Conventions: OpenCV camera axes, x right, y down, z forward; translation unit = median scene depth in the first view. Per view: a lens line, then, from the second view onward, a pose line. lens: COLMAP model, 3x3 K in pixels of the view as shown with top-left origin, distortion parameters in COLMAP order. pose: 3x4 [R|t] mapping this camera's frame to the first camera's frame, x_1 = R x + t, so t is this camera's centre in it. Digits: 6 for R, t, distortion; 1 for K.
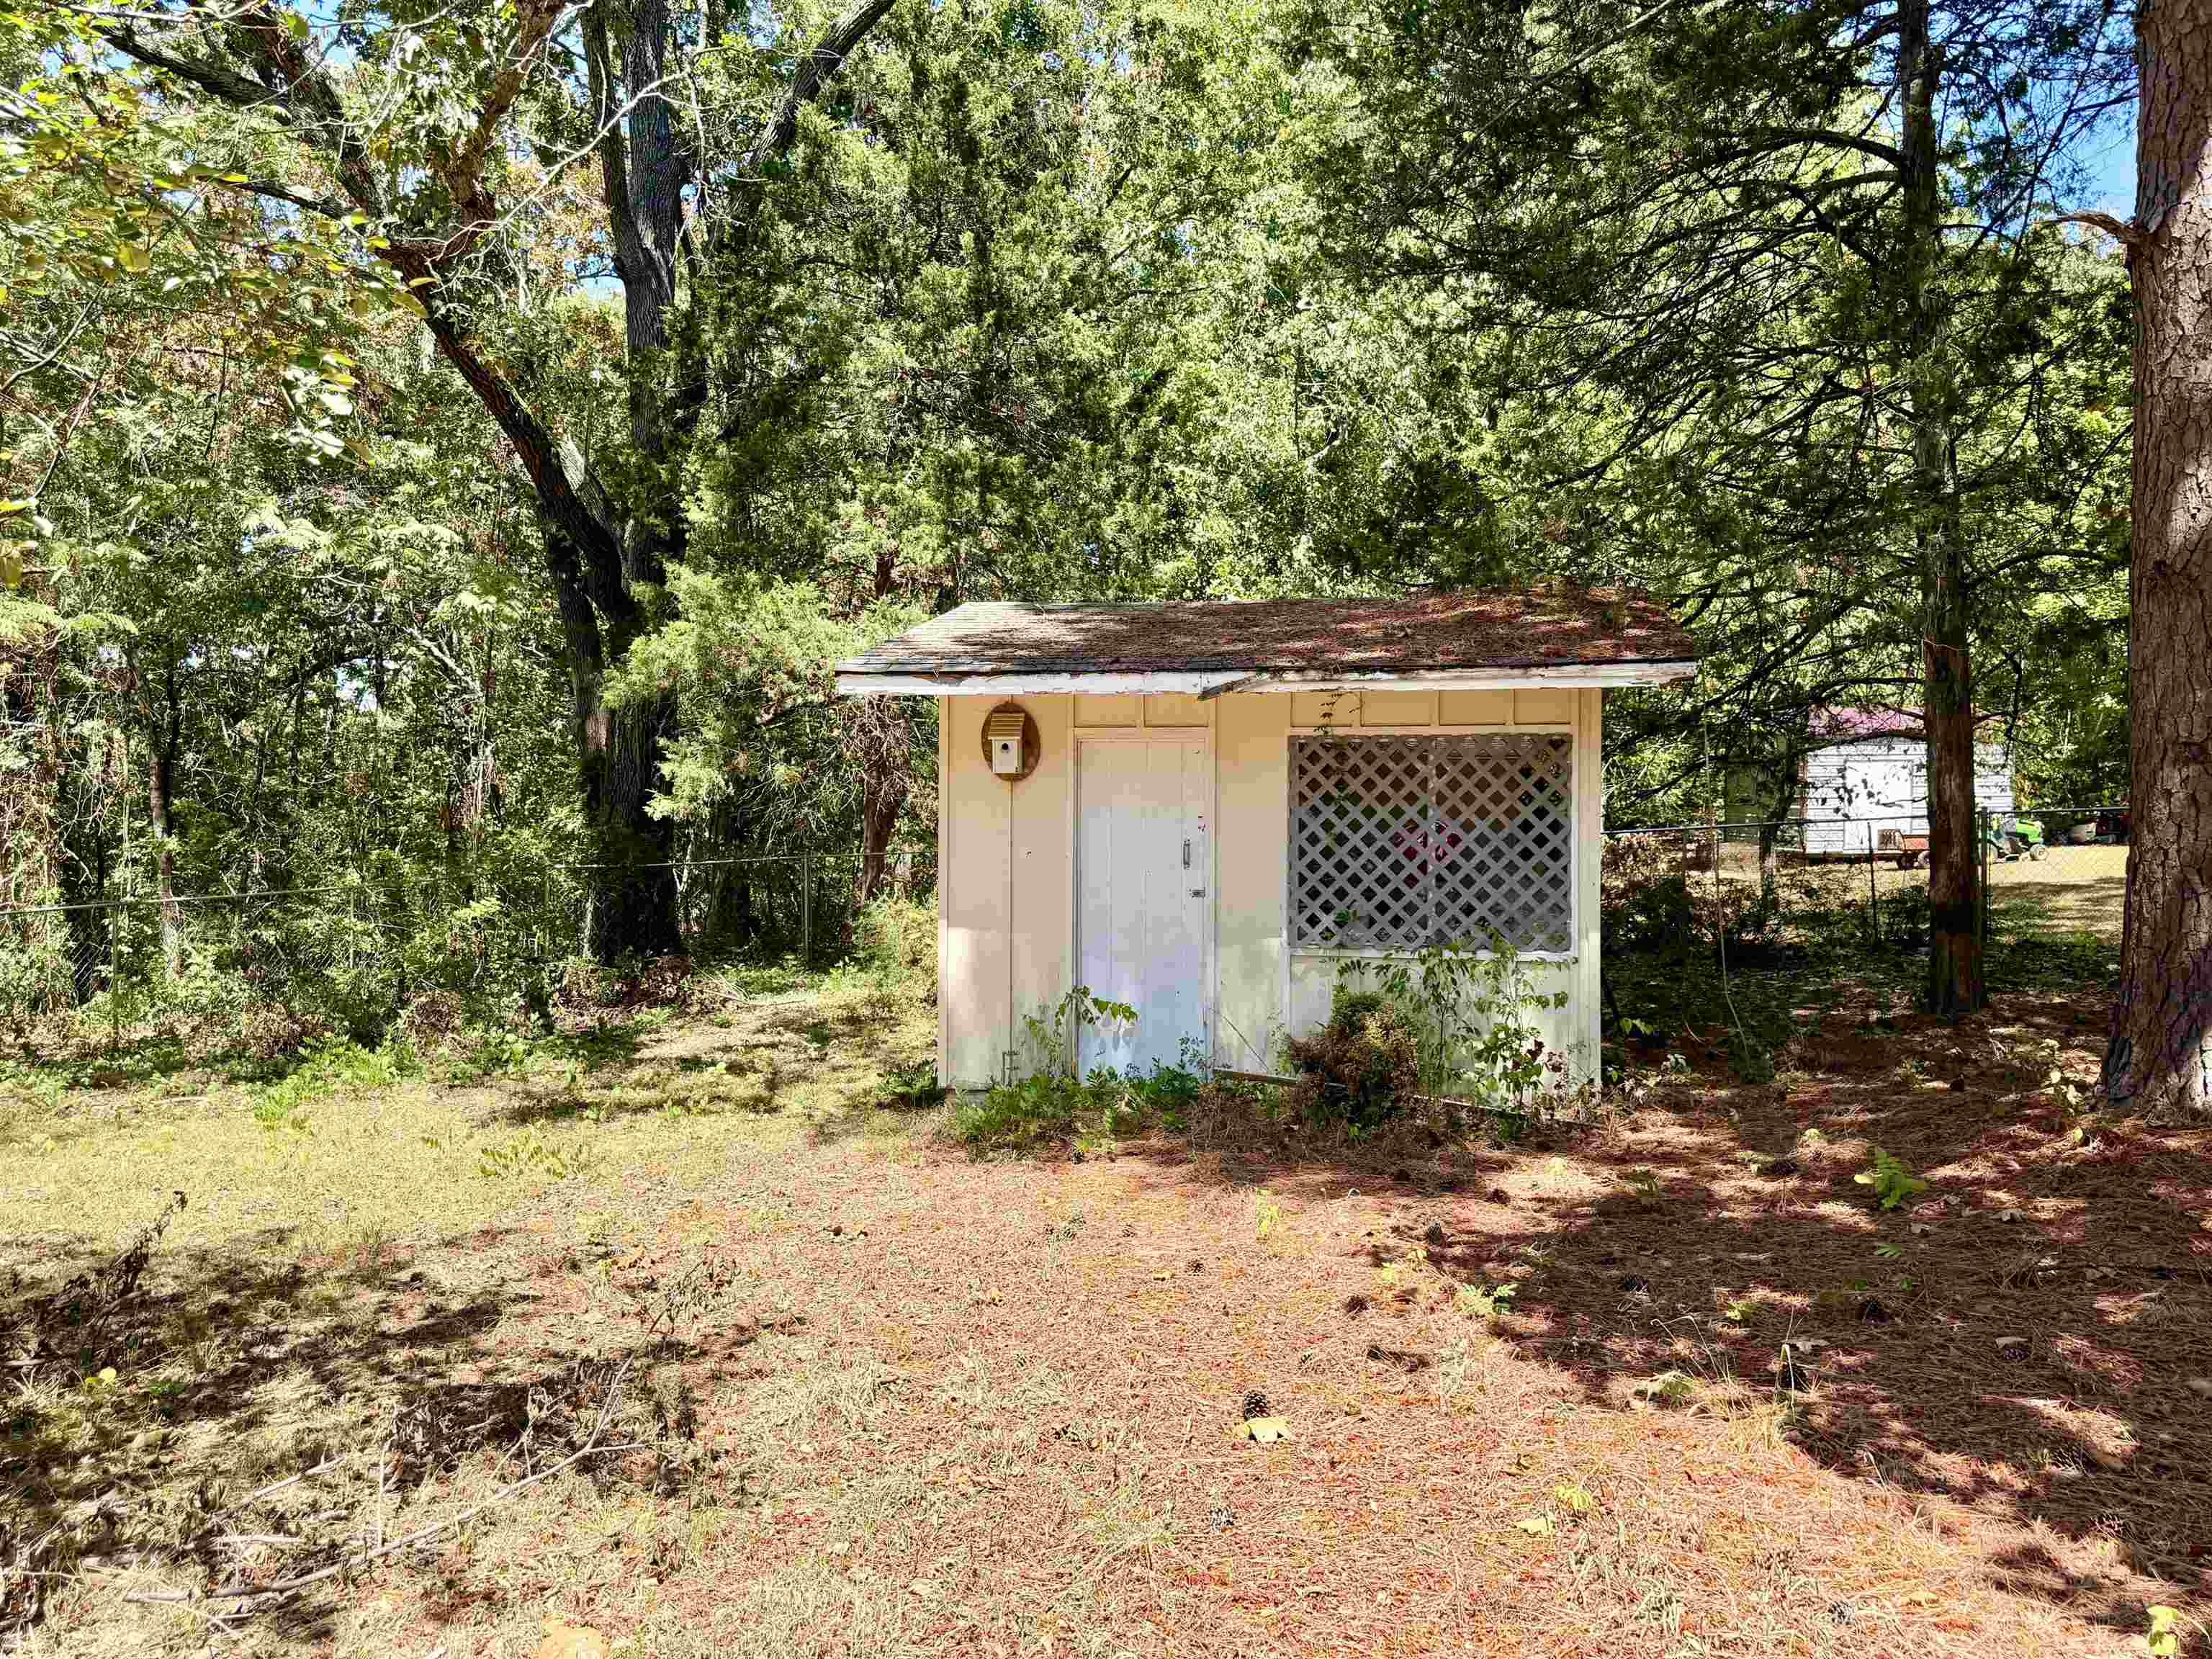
lens RADIAL K [[1562.2, 0, 1110.8], [0, 1562.2, 837.6], [0, 0, 1]] dist [0.126528, -0.185171]
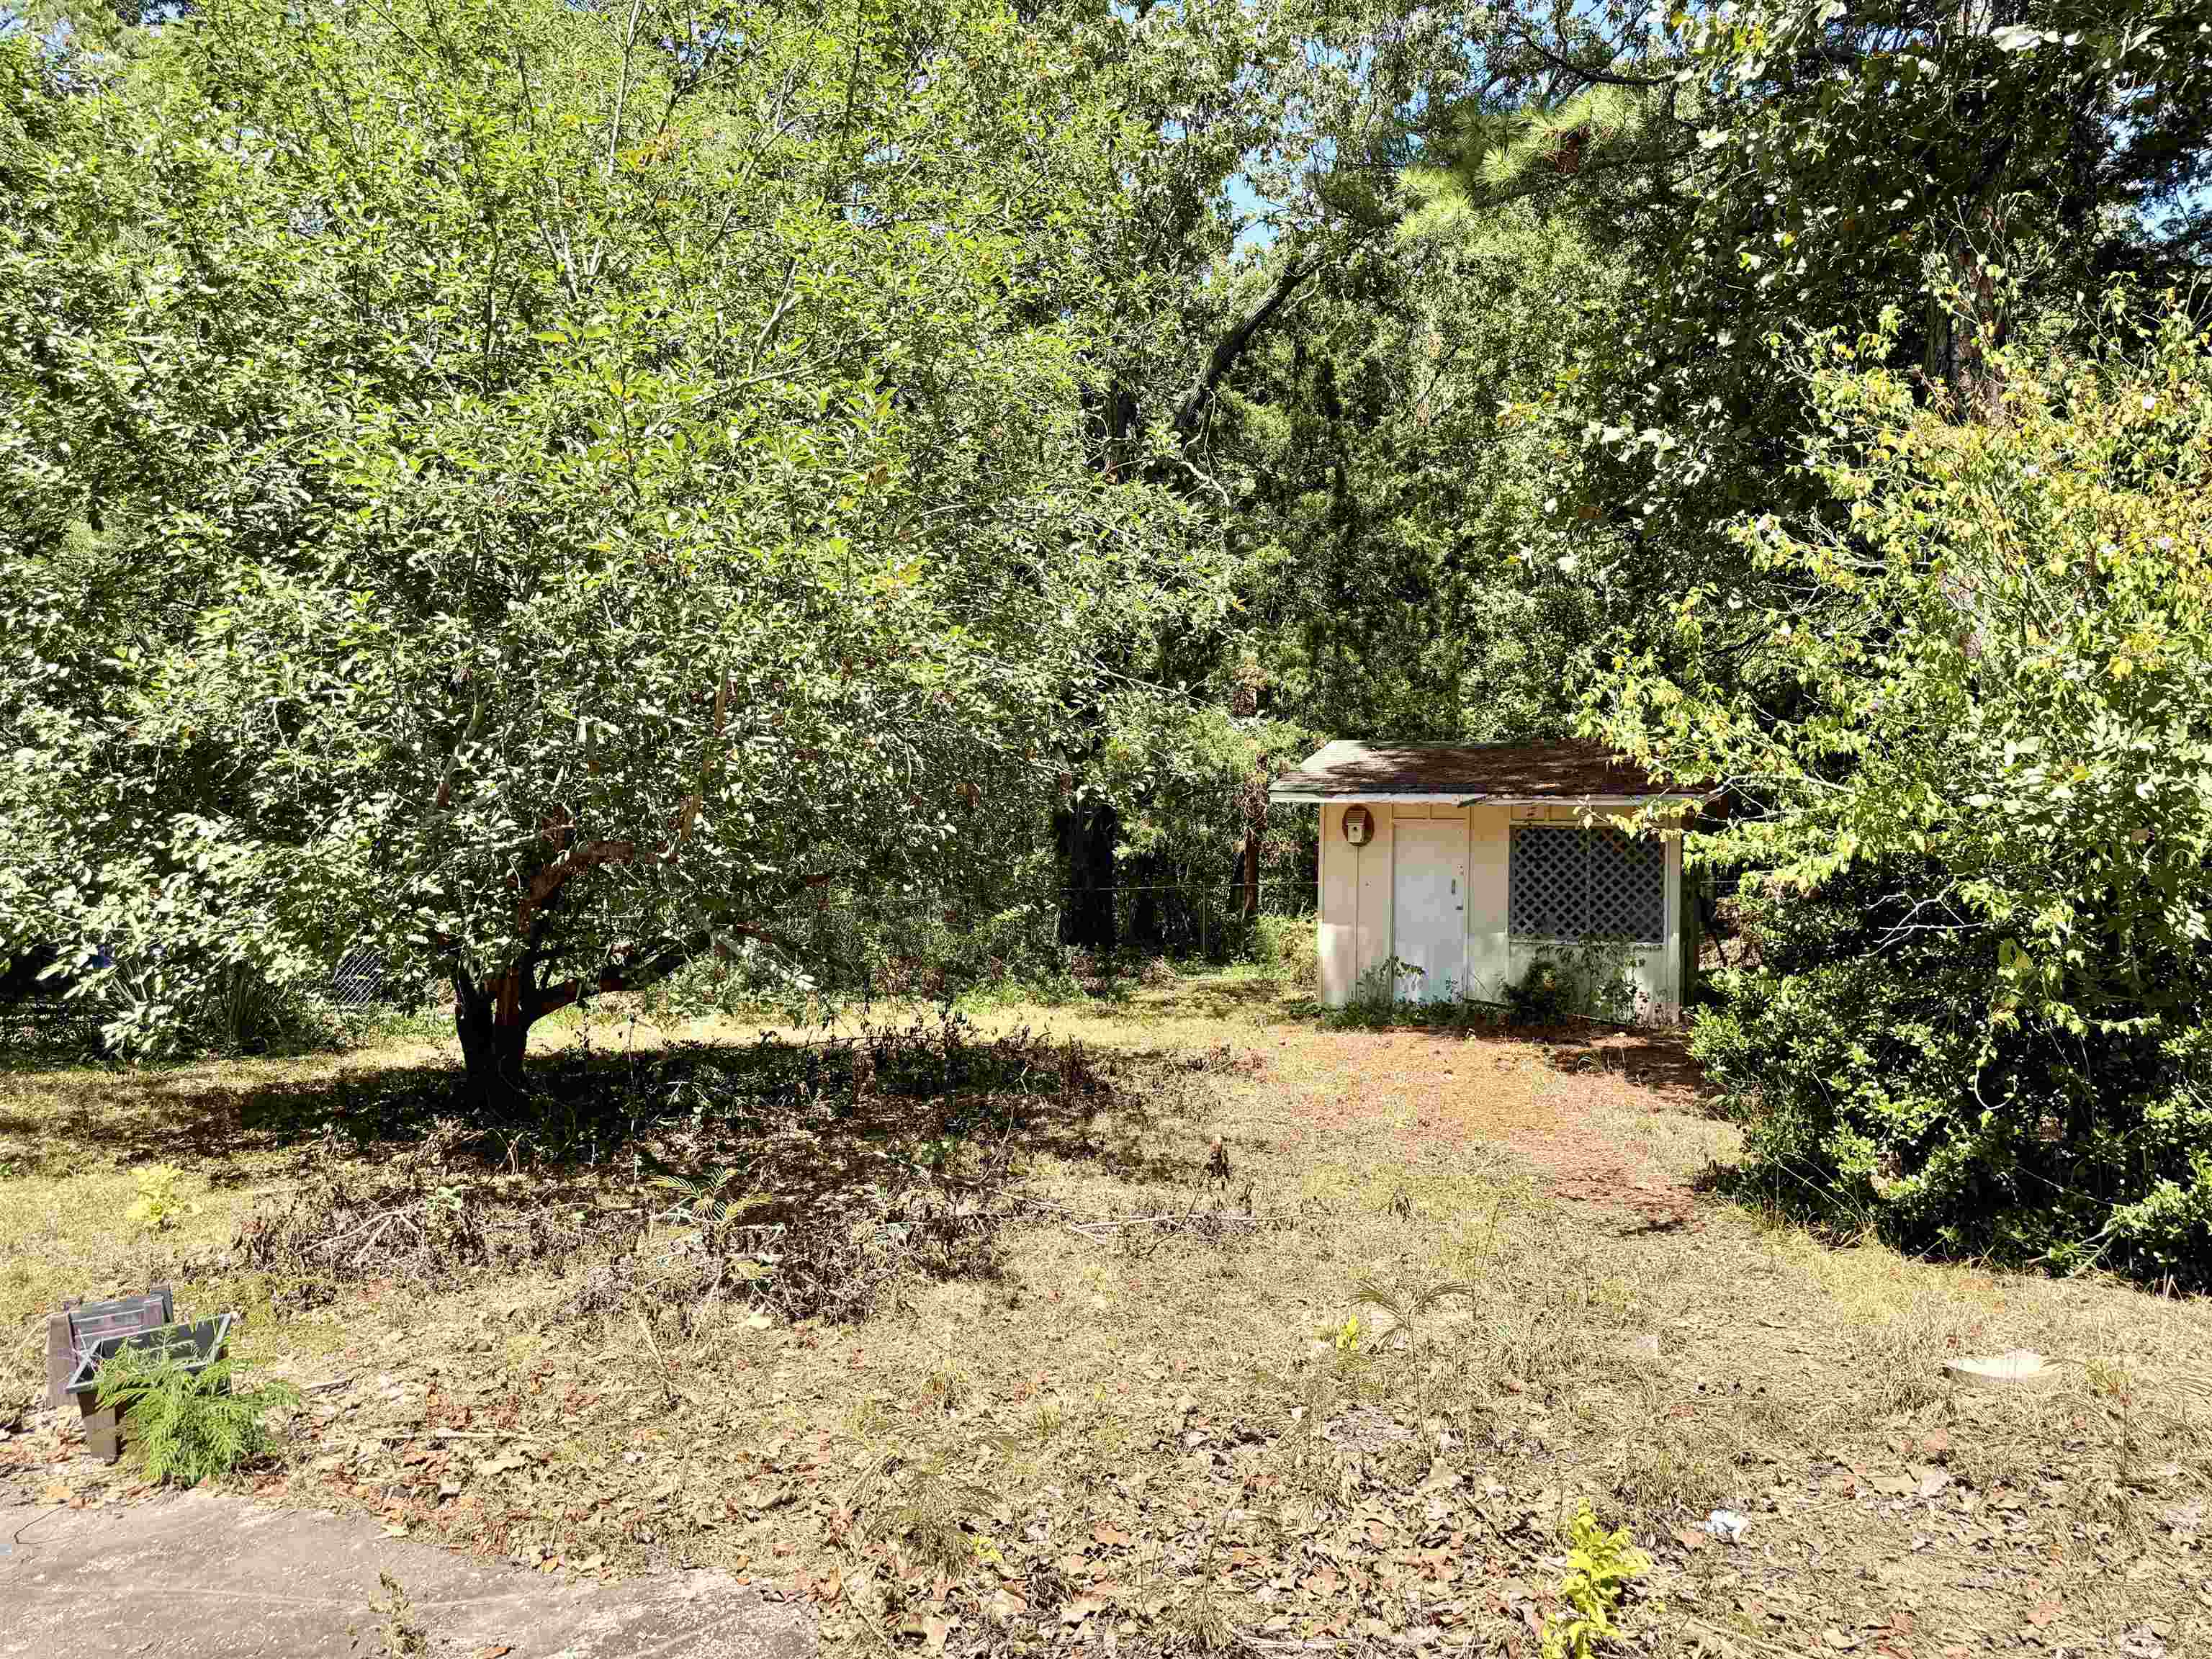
lens RADIAL K [[1561.1, 0, 1095.8], [0, 1561.1, 837.9], [0, 0, 1]] dist [0.123438, -0.132588]
pose [[0.975960, 0.013115, -0.217553, 0.026118], [-0.017746, 0.999655, -0.019344, -0.002760], [0.217224, 0.022740, 0.975857, -0.622666]]
